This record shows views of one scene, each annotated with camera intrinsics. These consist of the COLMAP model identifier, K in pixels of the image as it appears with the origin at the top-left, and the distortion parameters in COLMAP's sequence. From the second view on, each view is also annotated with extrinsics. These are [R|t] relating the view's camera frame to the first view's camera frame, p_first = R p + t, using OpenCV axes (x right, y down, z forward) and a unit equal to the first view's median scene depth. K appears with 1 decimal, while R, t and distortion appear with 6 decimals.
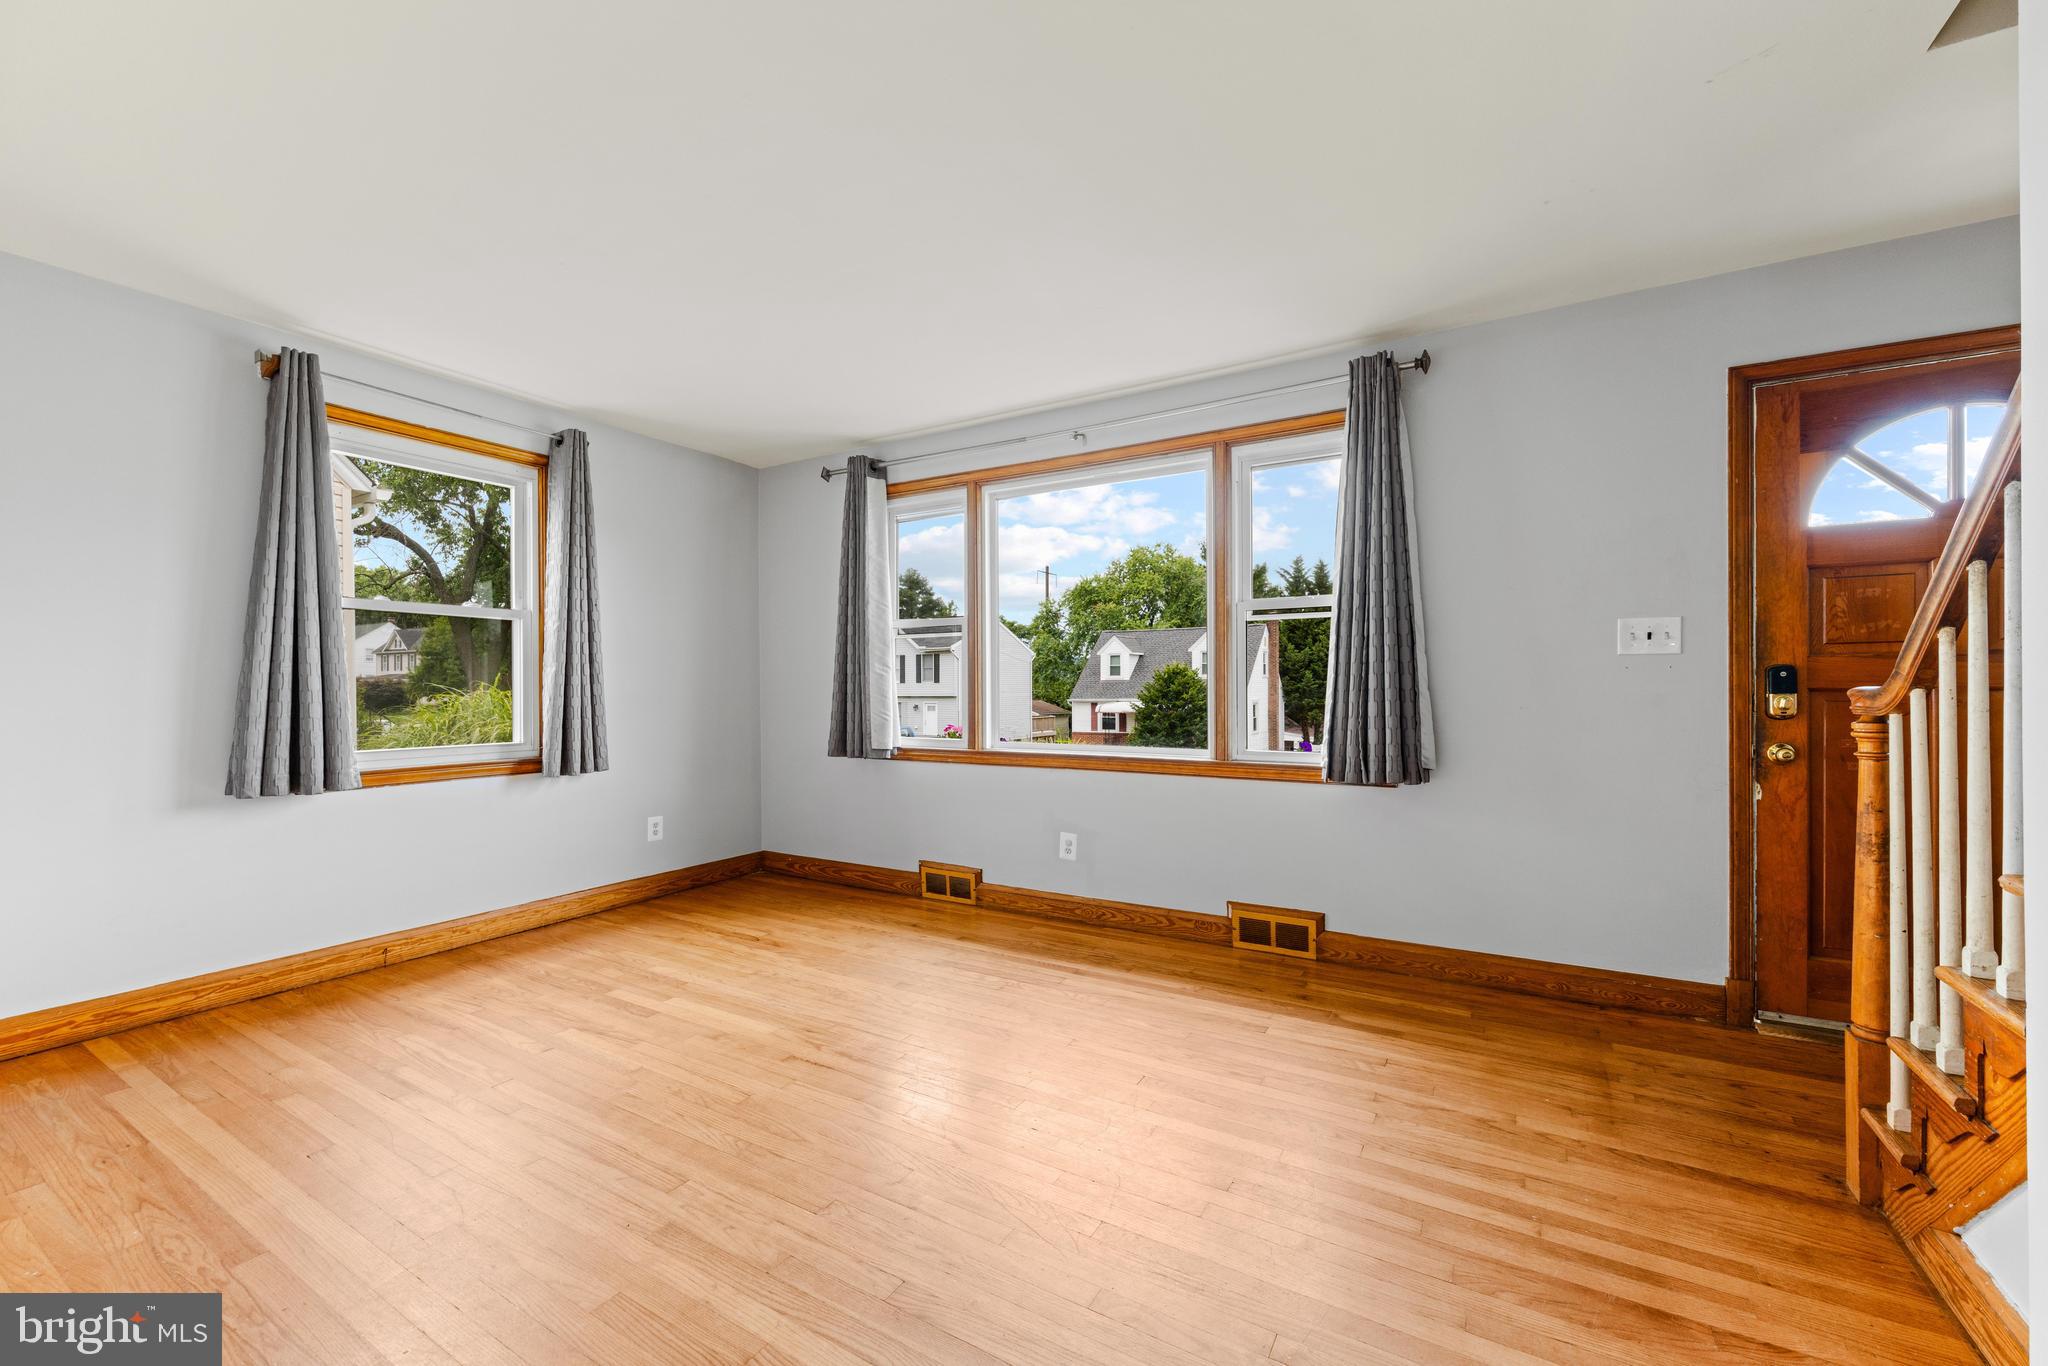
lens RADIAL K [[813.7, 0, 1026.1], [0, 813.7, 684.6], [0, 0, 1]] dist [0.001884, 0.000029]
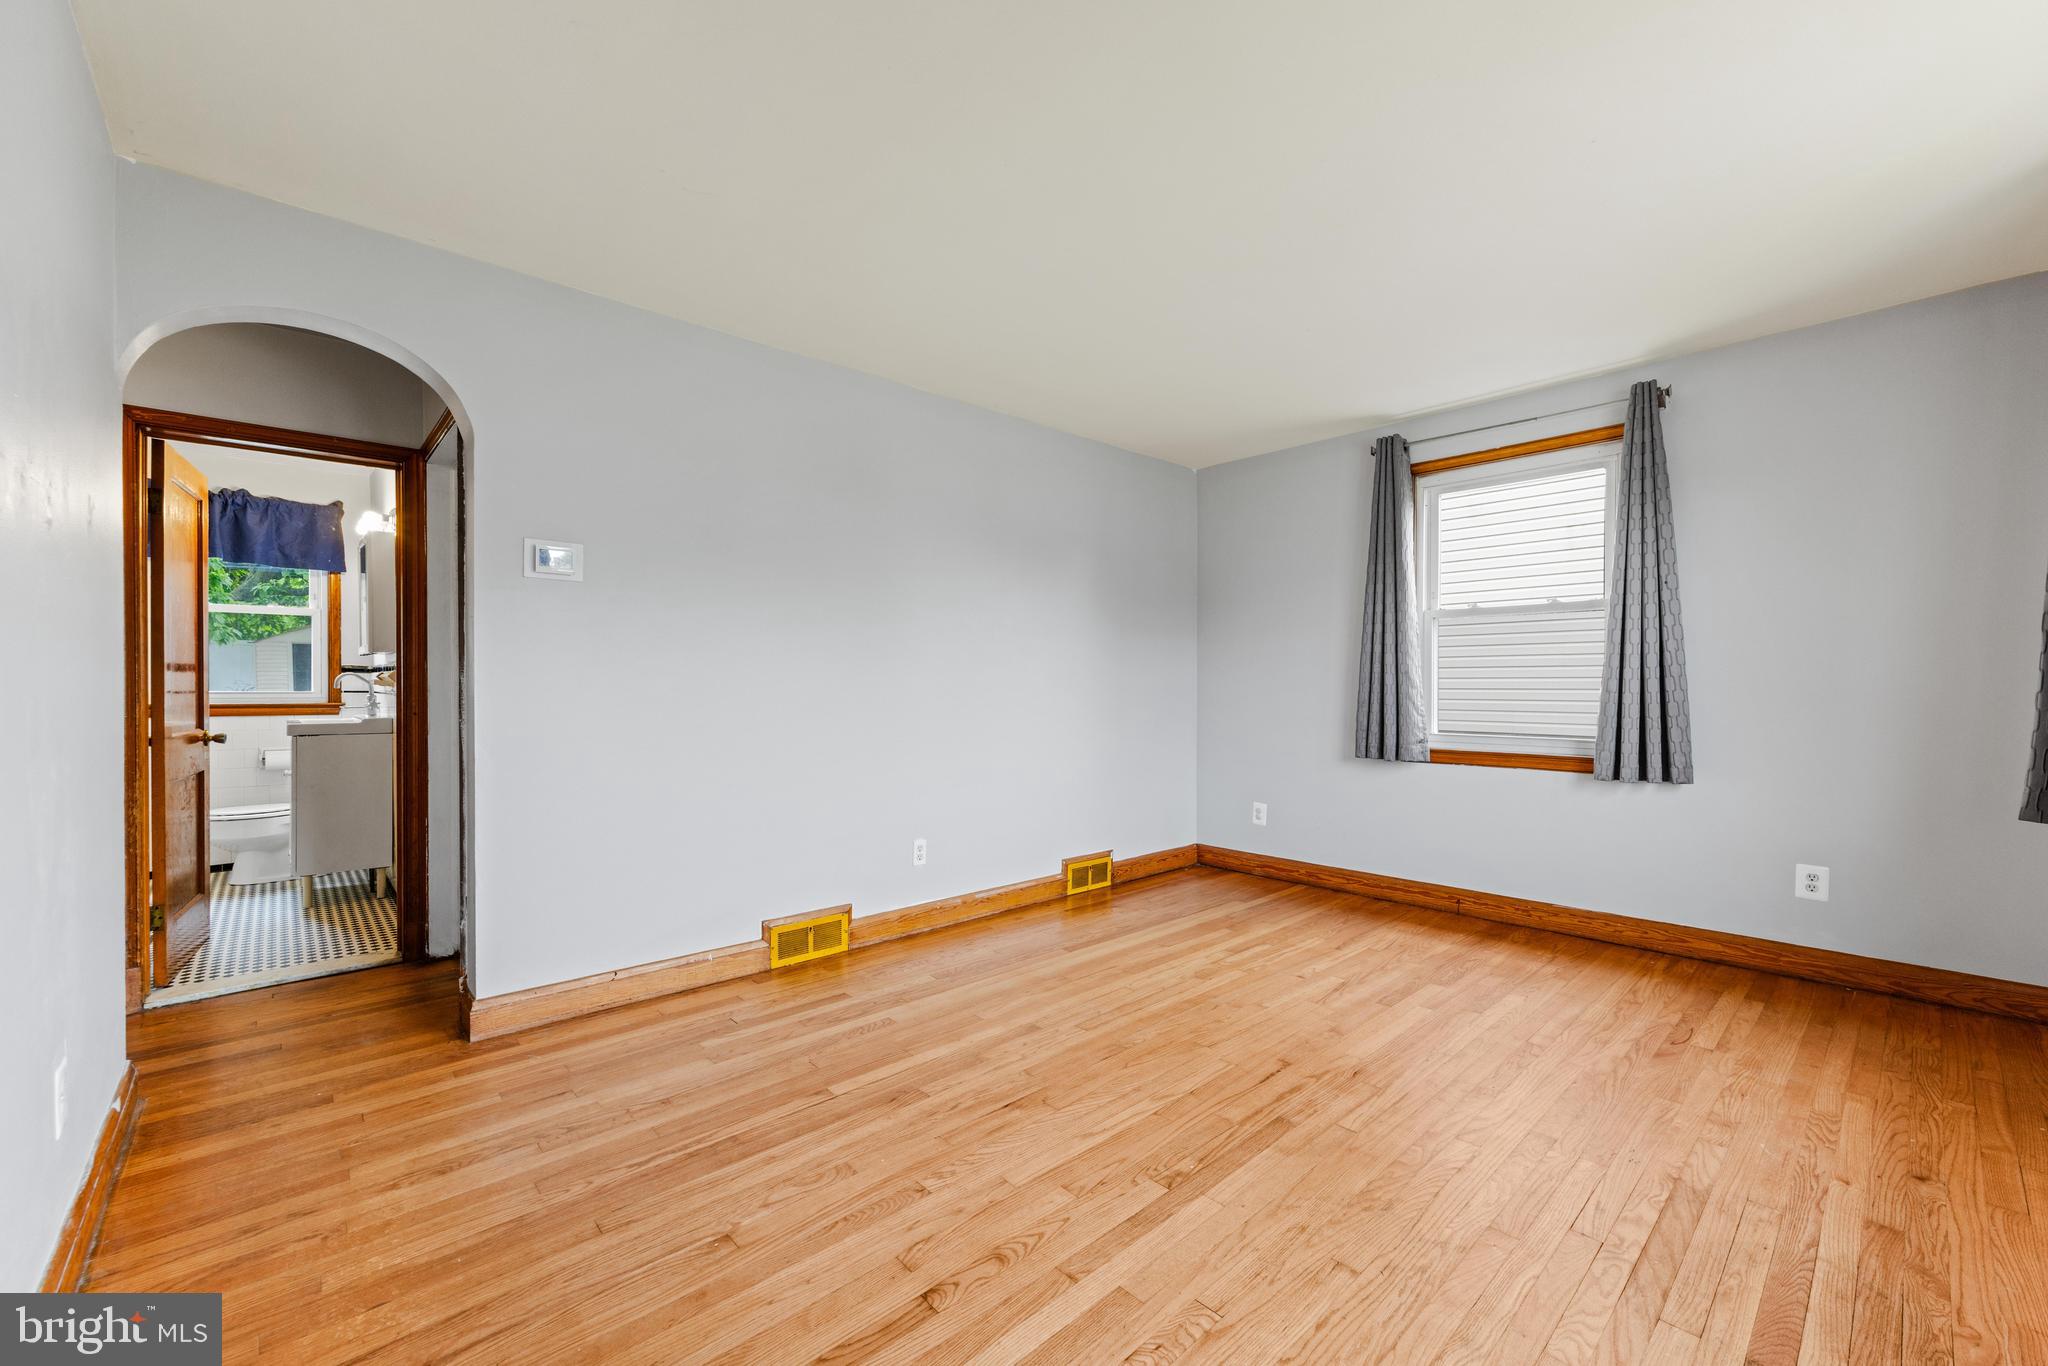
lens RADIAL K [[813.7, 0, 1026.1], [0, 813.7, 684.6], [0, 0, 1]] dist [0.001884, 0.000029]
pose [[-0.288992, 0.004793, -0.957320, 0.556576], [0.011869, 0.999929, 0.001424, -0.005165], [0.957258, -0.010951, -0.289028, 0.736565]]
